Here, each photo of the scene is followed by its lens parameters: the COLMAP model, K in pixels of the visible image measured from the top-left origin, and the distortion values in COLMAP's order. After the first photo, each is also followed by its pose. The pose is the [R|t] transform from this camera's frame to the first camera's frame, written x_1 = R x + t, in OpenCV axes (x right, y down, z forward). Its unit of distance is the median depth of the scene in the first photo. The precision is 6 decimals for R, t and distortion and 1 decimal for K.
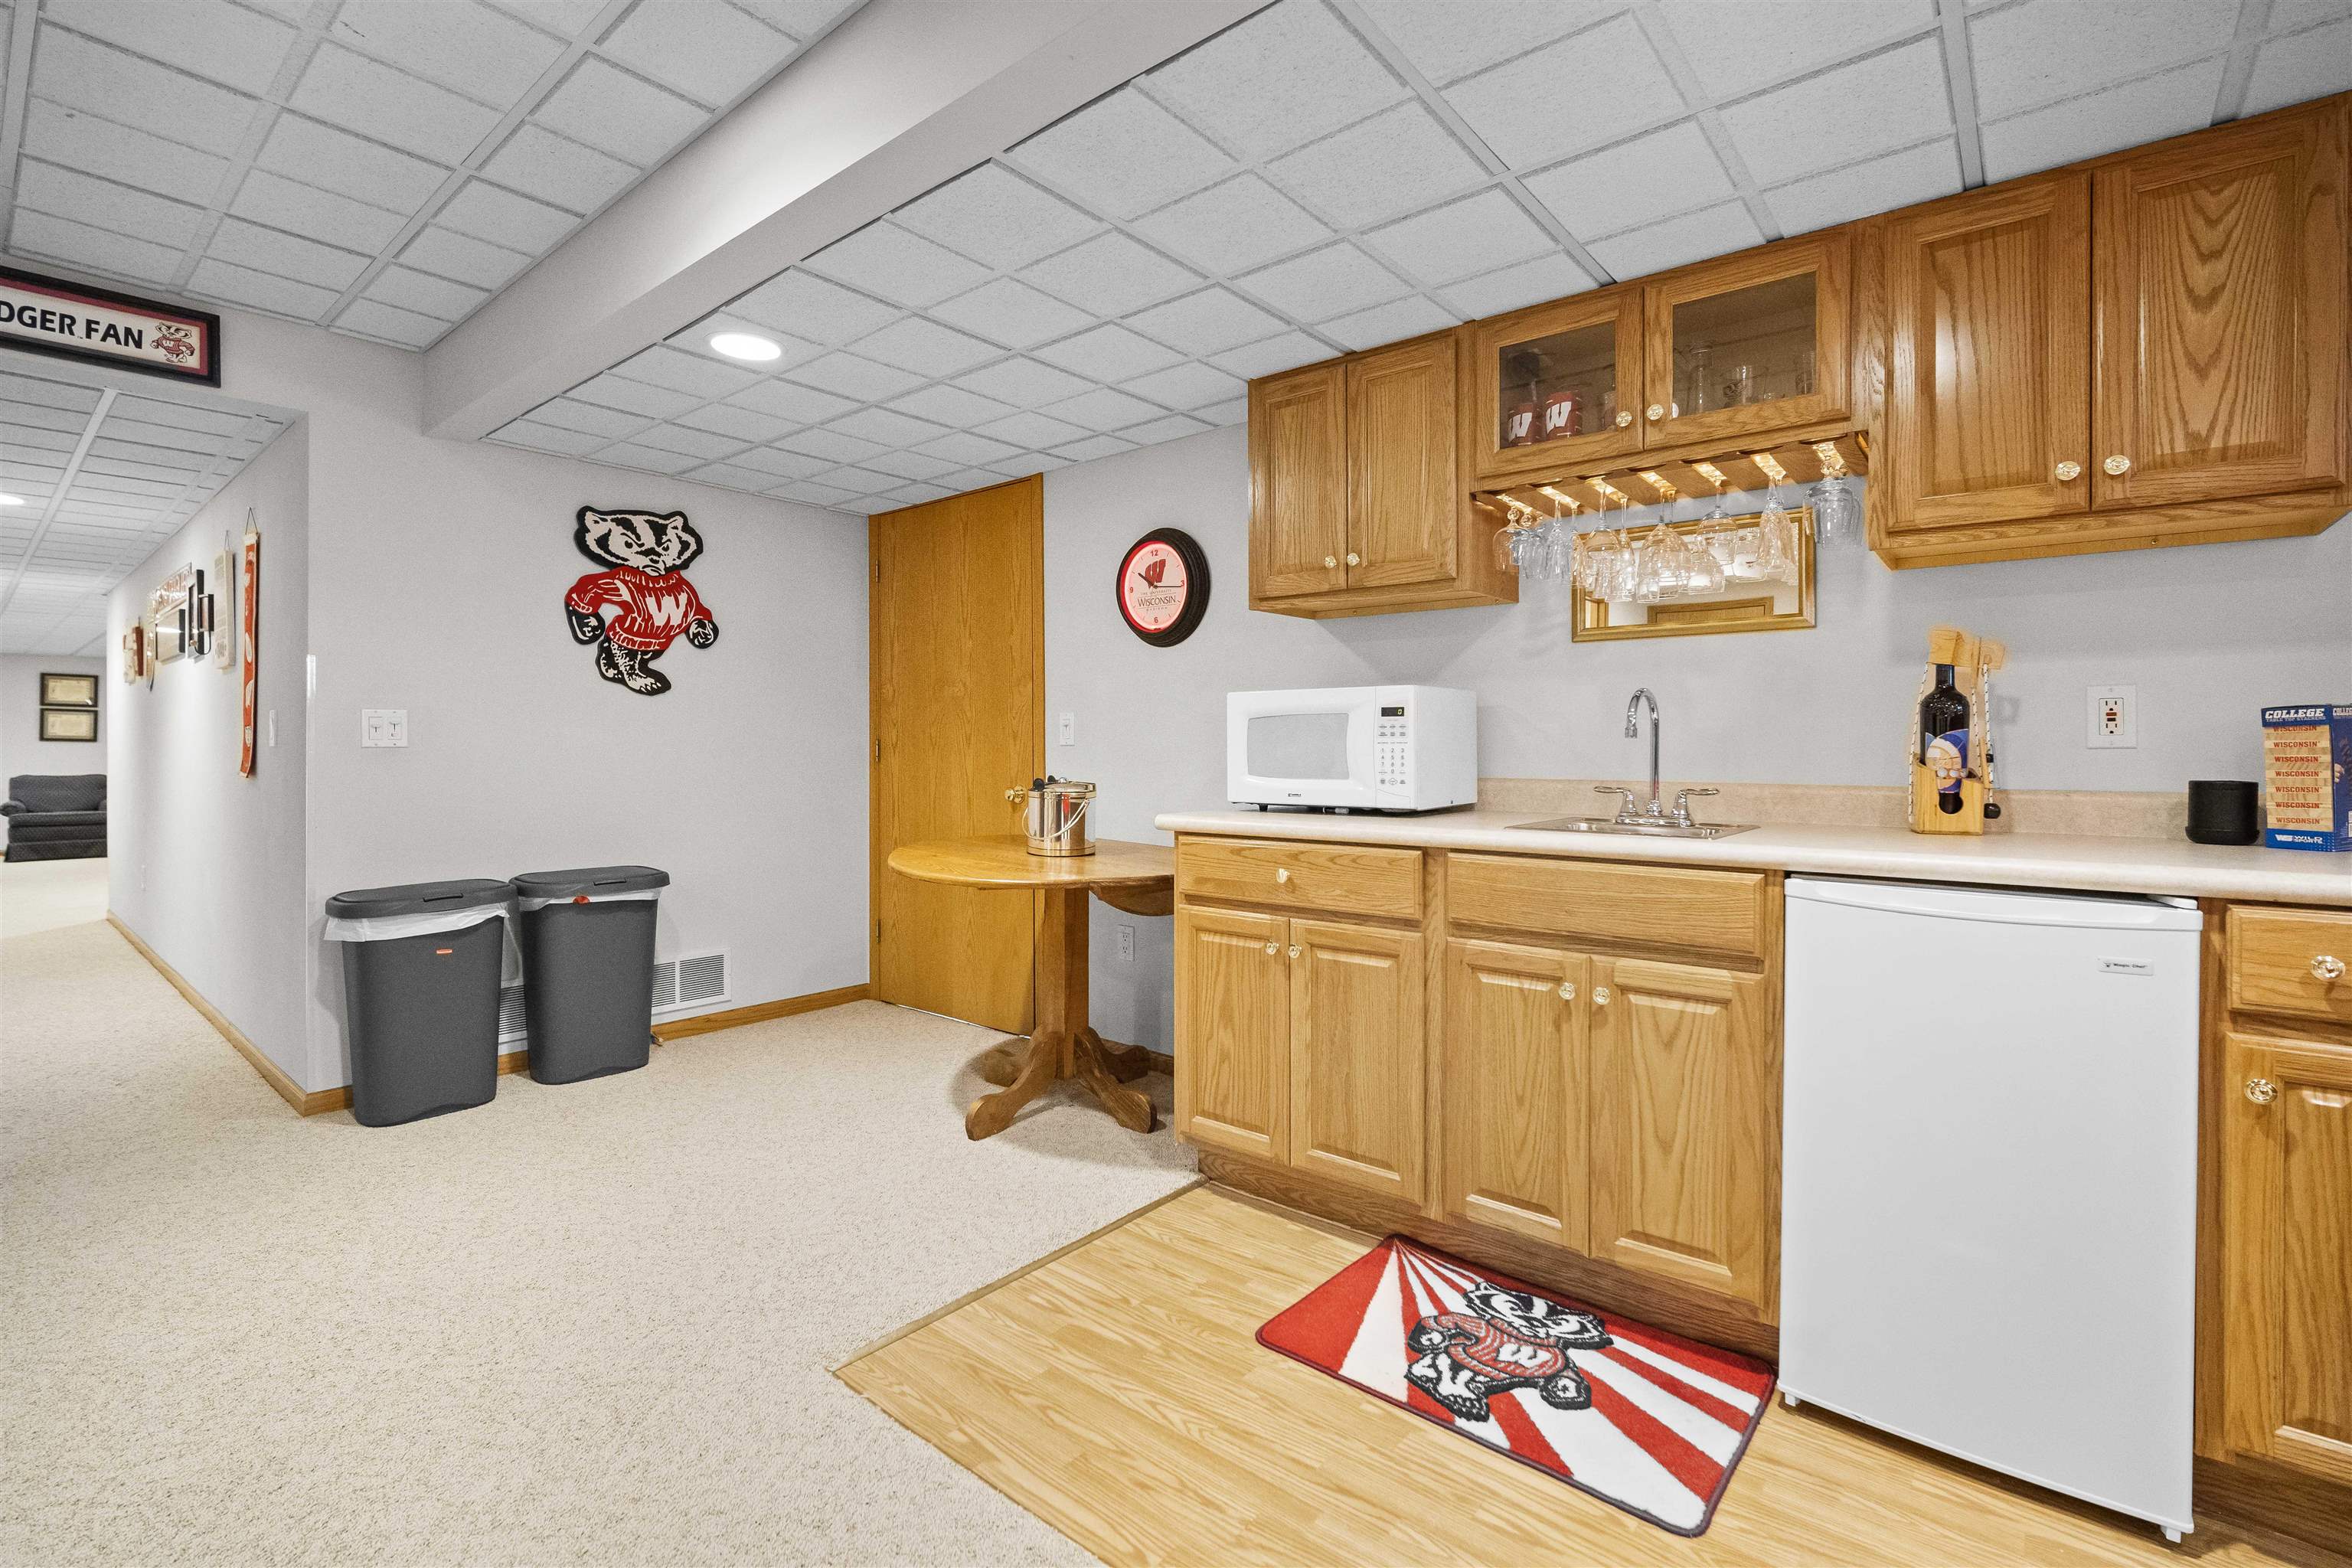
lens RADIAL K [[1075.4, 0, 1187.6], [0, 1075.4, 744.6], [0, 0, 1]] dist [-0.000149, 0.000328]
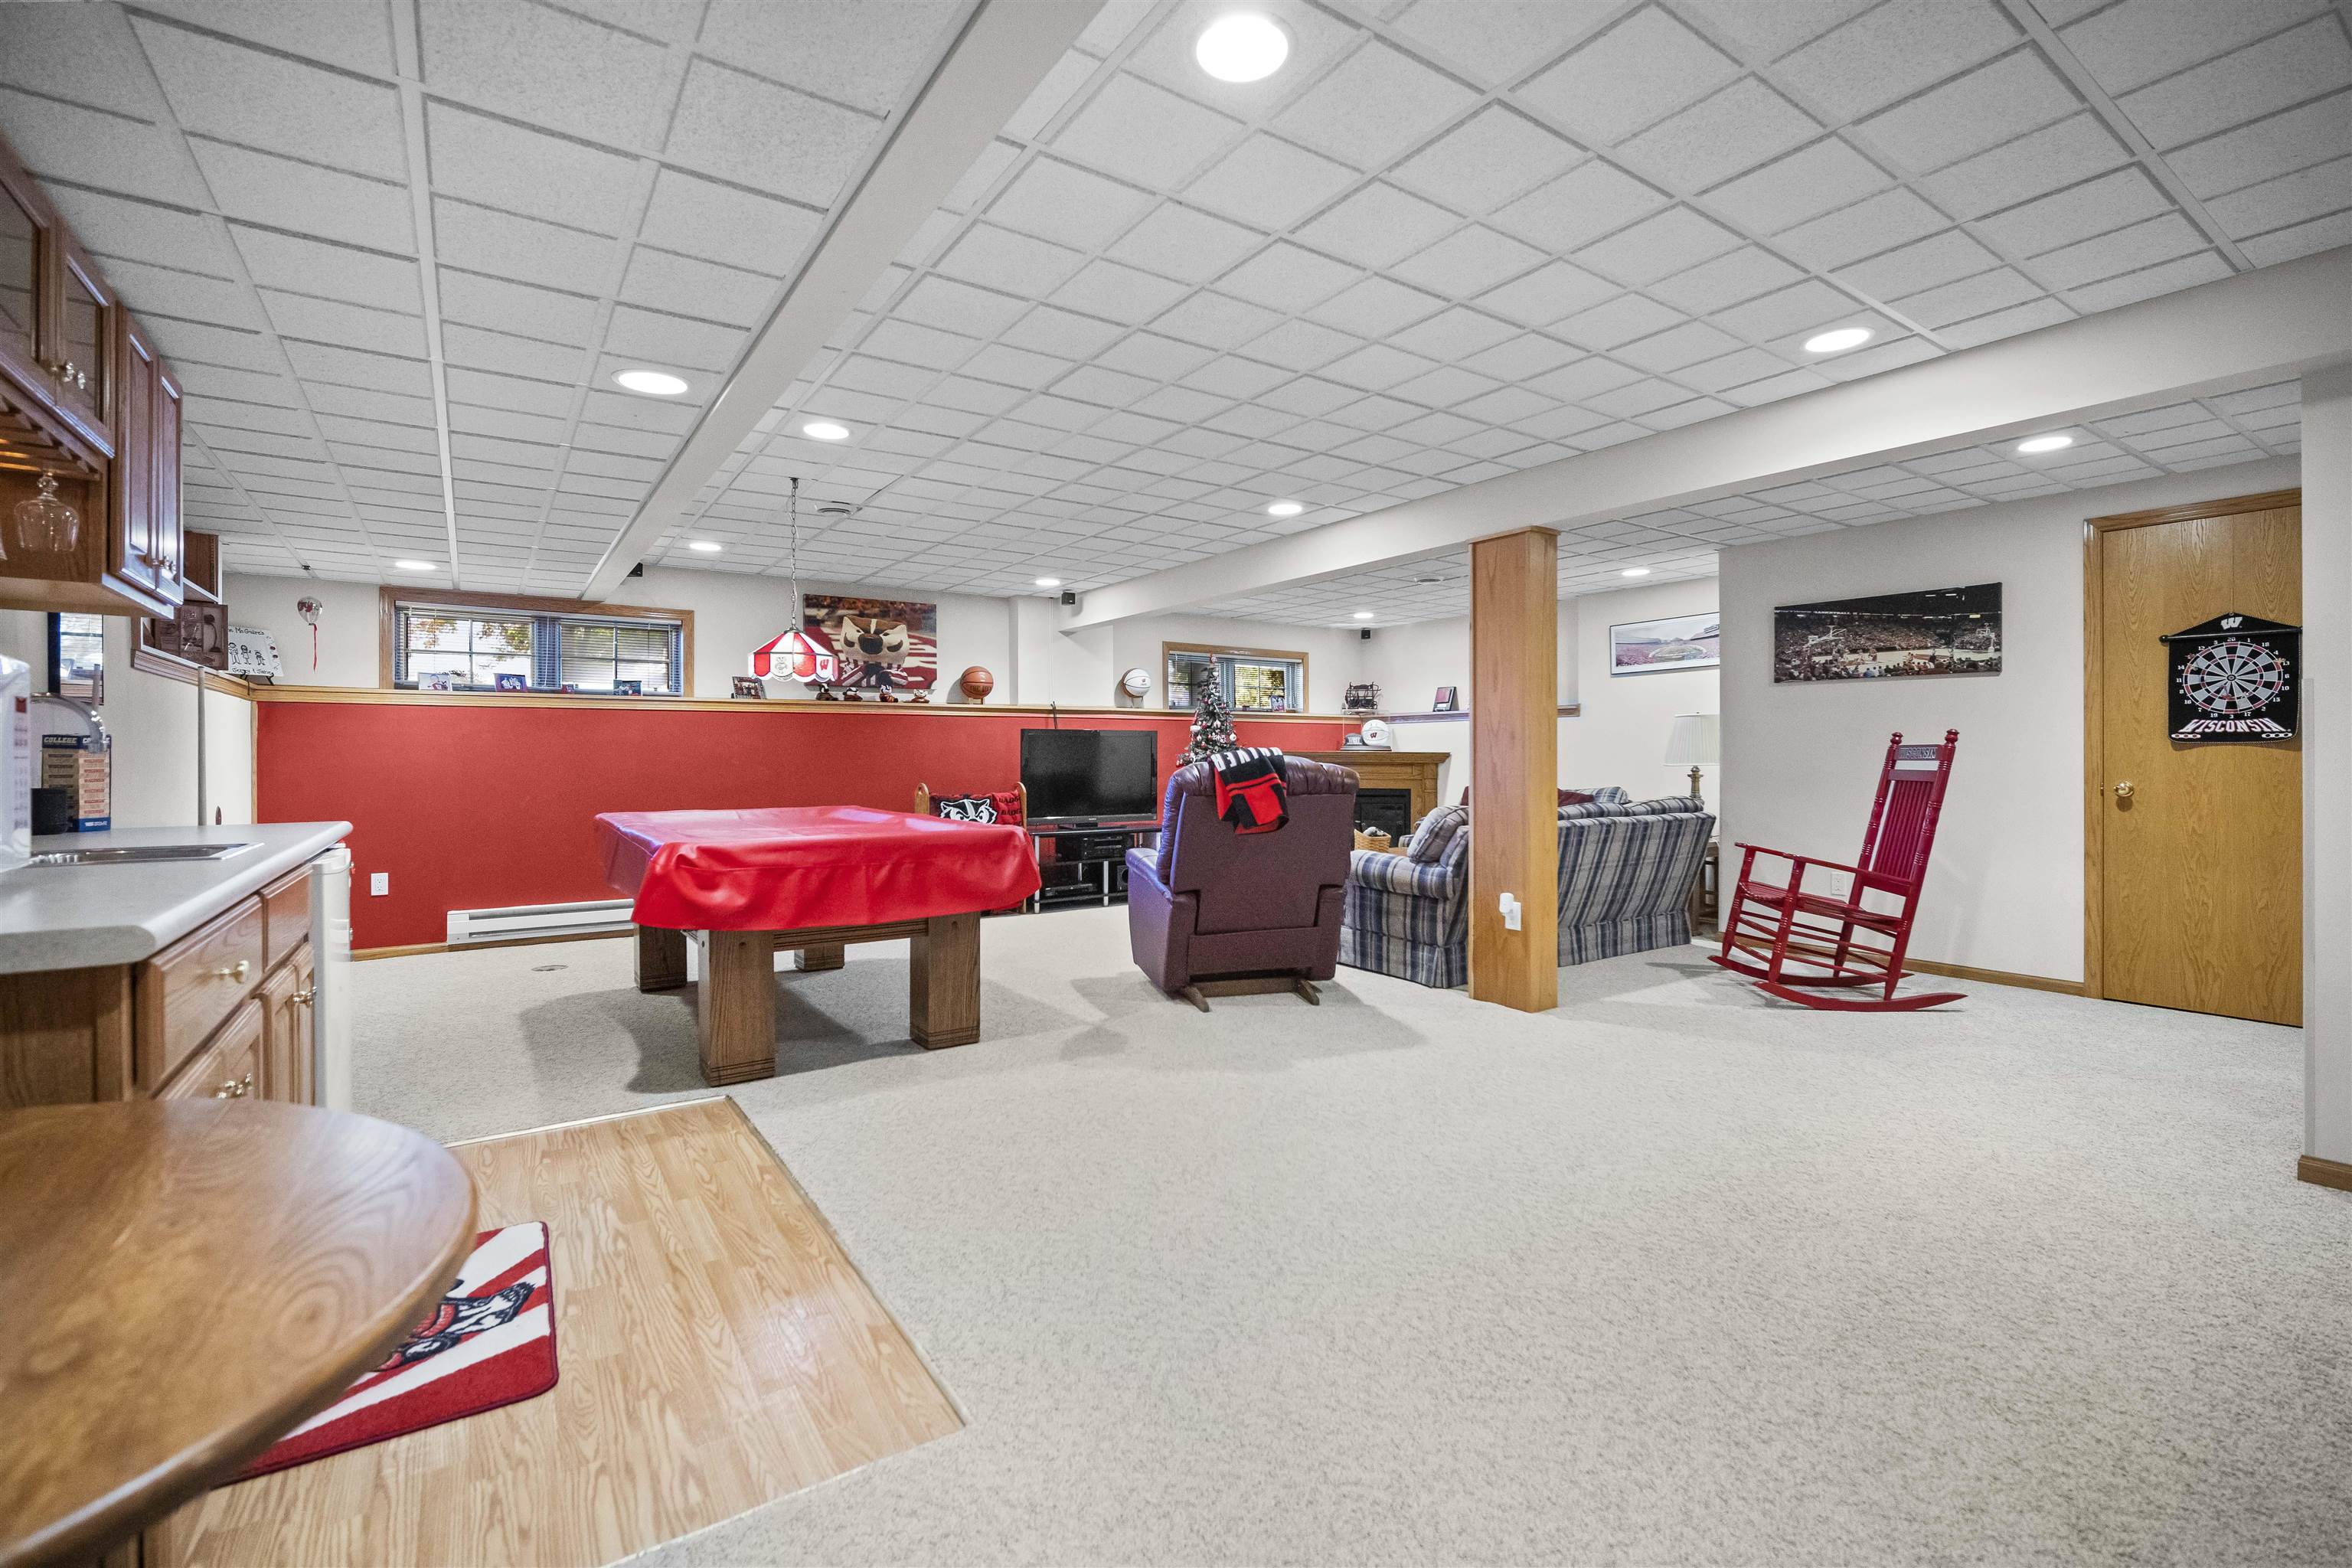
lens RADIAL K [[1026.5, 0, 1179.3], [0, 1026.5, 766.9], [0, 0, 1]] dist [-0.010337, 0.001122]
pose [[-0.963747, -0.000605, 0.266816, -0.667774], [0.001225, 0.999977, 0.006689, 0.000326], [-0.266814, 0.006773, -0.963724, 1.619172]]
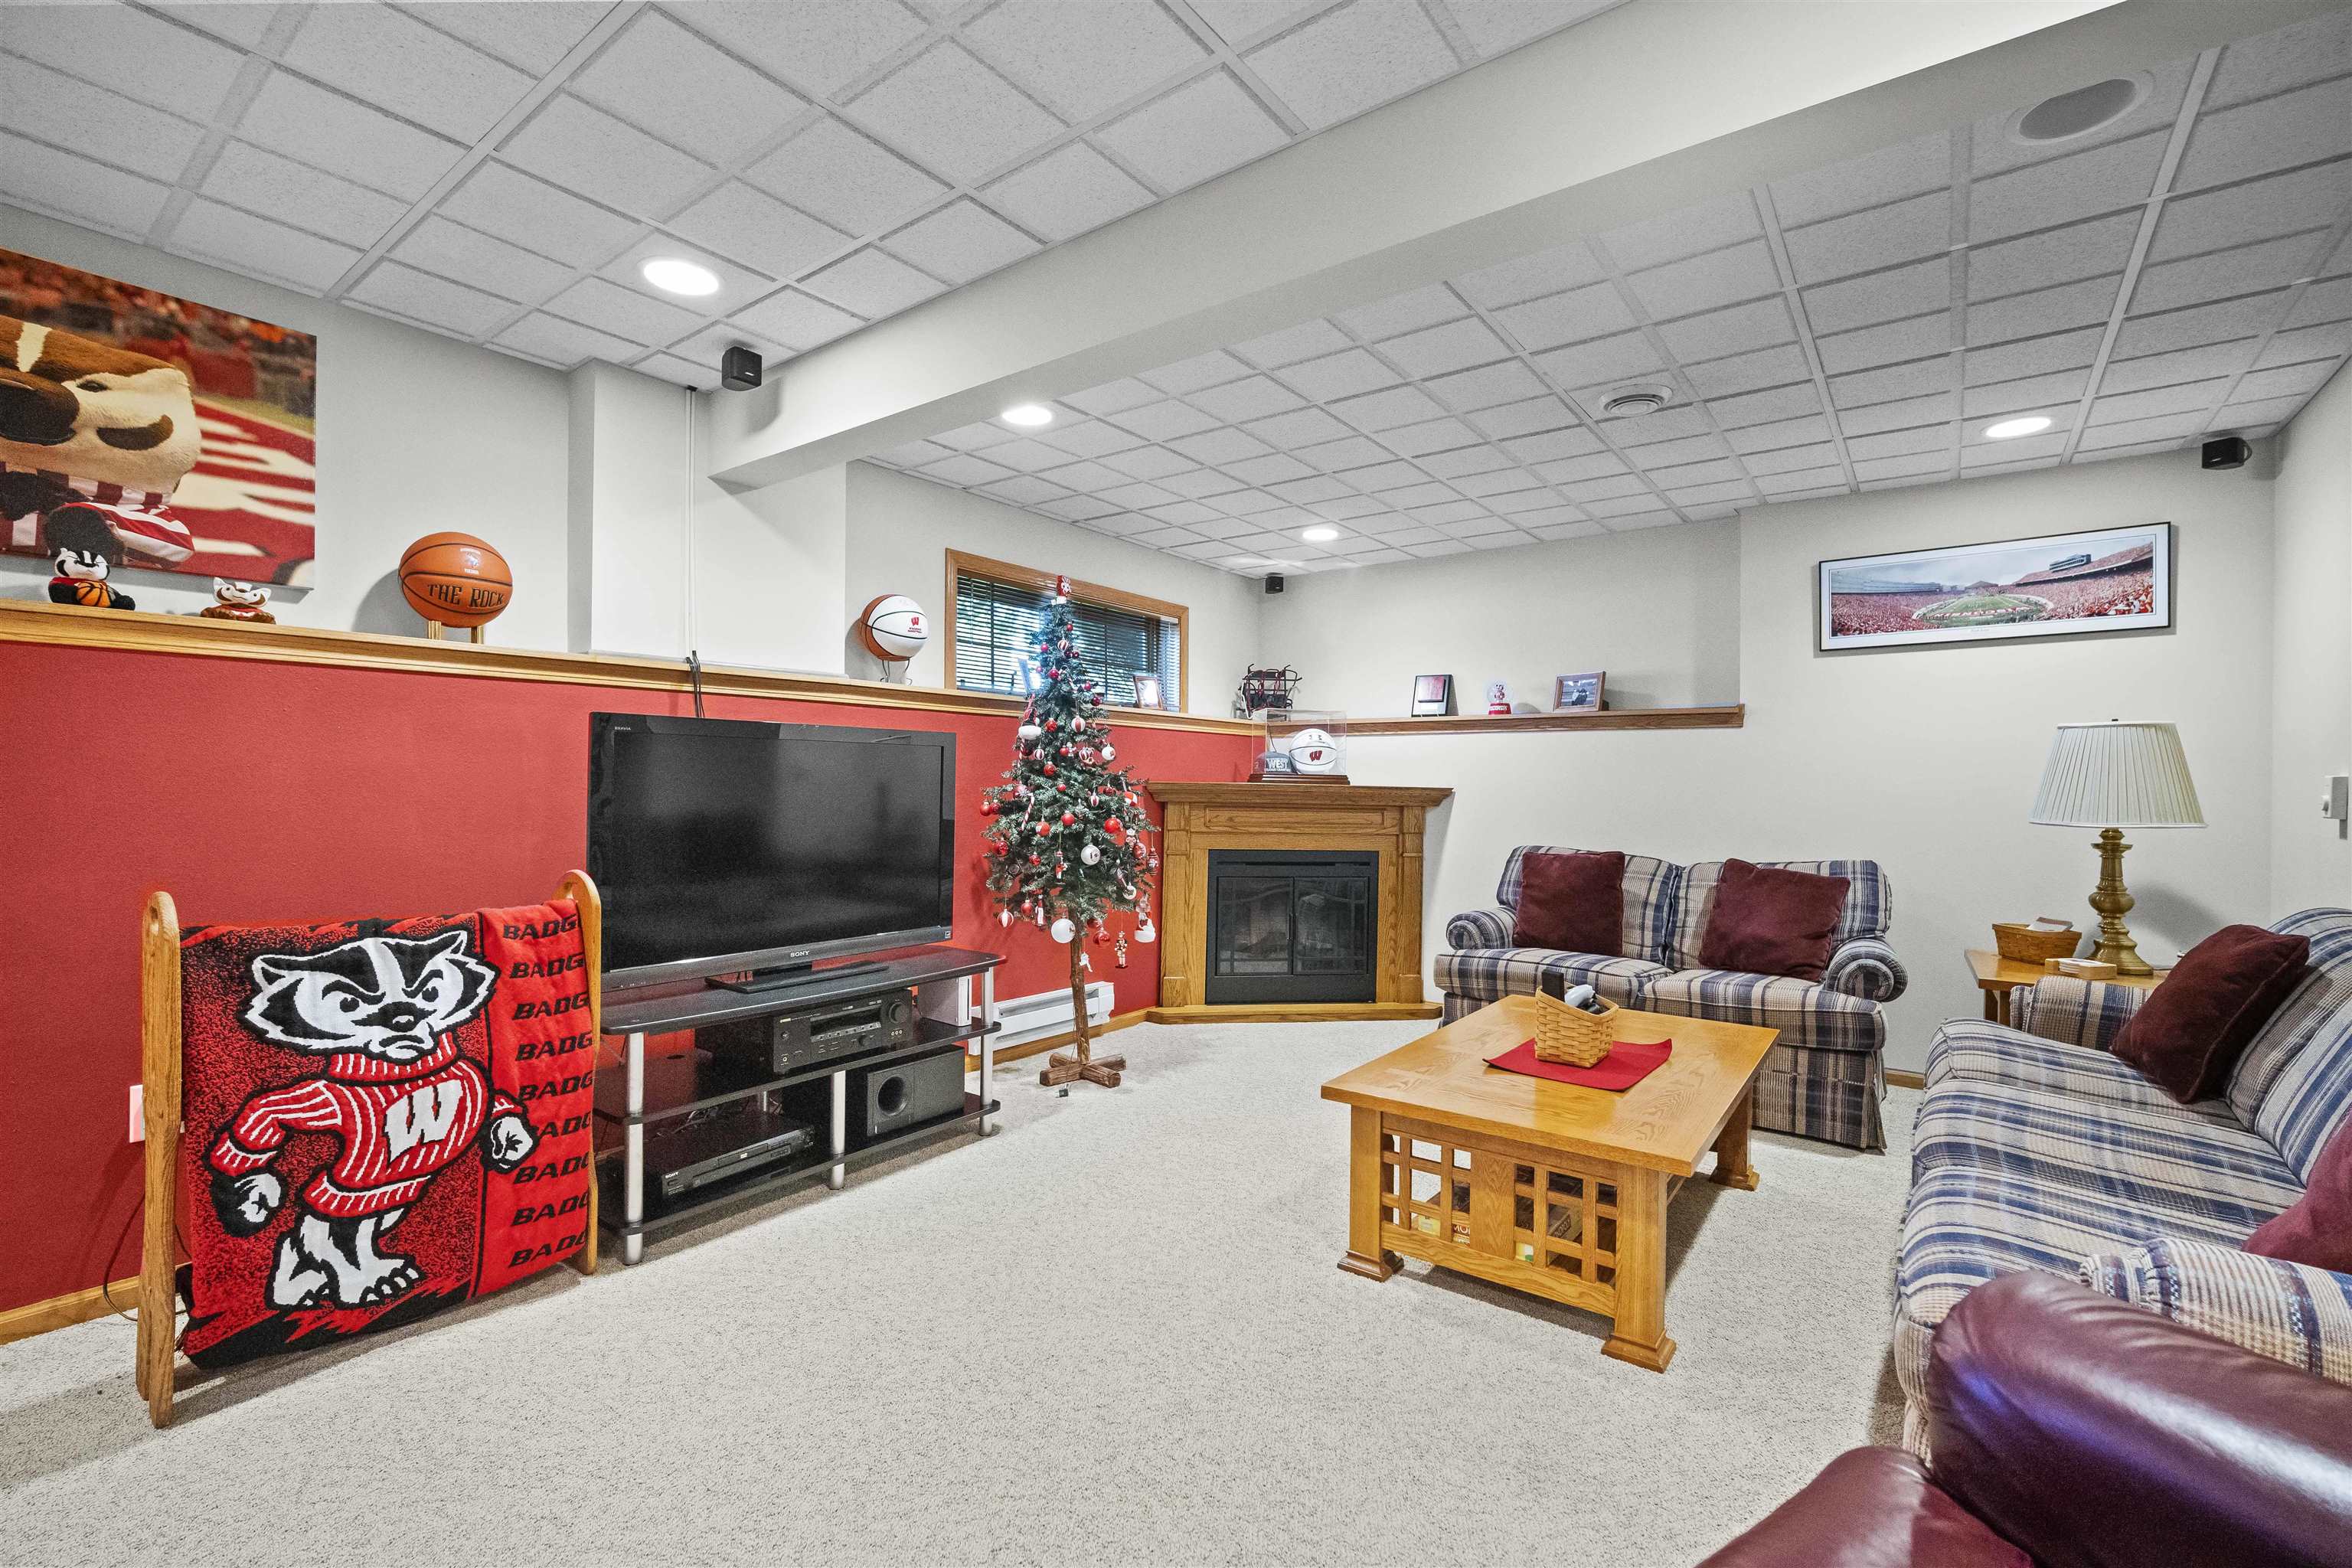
lens RADIAL K [[1035.7, 0, 1176.0], [0, 1035.7, 784.0], [0, 0, 1]] dist [-0.015346, 0.007112]
pose [[-0.998610, -0.010023, -0.051738, 0.166076], [-0.009862, 0.999946, -0.003367, -0.025358], [0.051769, -0.002852, -0.998655, -0.377697]]
